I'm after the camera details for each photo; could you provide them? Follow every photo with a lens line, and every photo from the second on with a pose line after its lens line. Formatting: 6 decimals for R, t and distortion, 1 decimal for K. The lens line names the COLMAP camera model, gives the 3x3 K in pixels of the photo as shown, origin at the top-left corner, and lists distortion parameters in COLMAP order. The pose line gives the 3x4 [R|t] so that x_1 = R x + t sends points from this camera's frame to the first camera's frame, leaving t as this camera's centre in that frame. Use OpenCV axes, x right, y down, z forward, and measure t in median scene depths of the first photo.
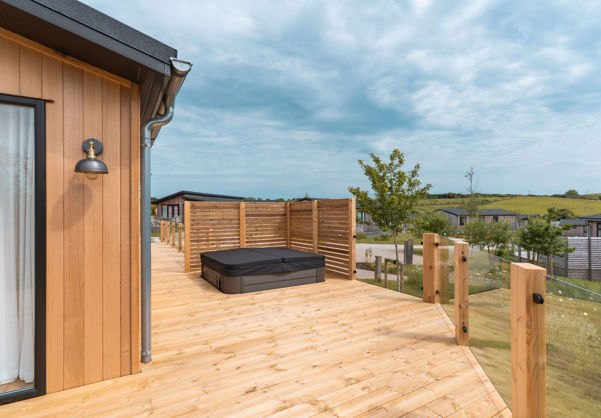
lens RADIAL K [[299.9, 0, 298.0], [0, 299.9, 212.7], [0, 0, 1]] dist [0.000085, 0.001294]
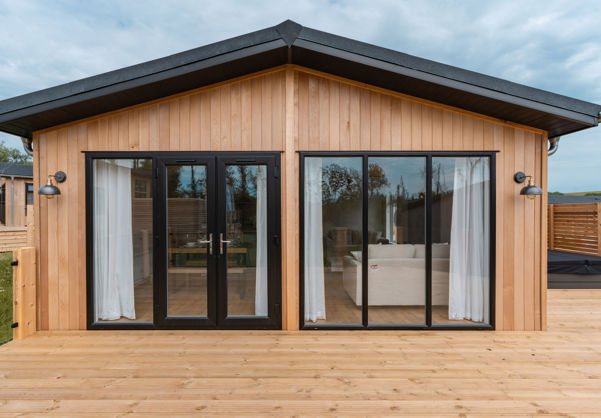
lens RADIAL K [[299.9, 0, 299.2], [0, 299.9, 212.3], [0, 0, 1]] dist [0.000085, 0.001294]
pose [[0.868156, 0.005900, -0.496257, -0.893177], [-0.001835, 0.999961, 0.008677, -0.050385], [0.496289, -0.006622, 0.868132, -0.888219]]
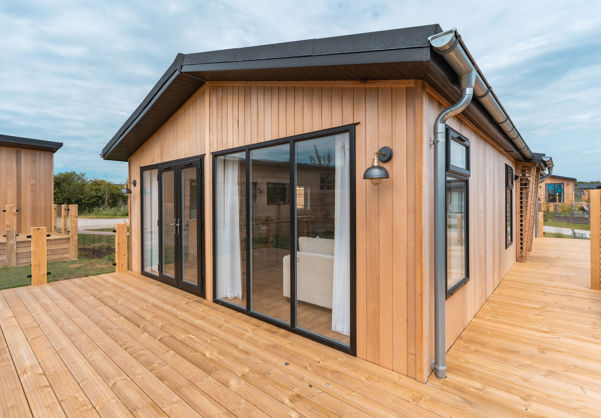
lens RADIAL K [[299.9, 0, 299.6], [0, 299.9, 204.2], [0, 0, 1]] dist [0.000085, 0.001294]
pose [[0.324889, 0.005806, -0.945734, 0.252786], [0.005526, 0.999952, 0.008037, -0.045984], [0.945736, -0.007837, 0.324841, 0.344787]]
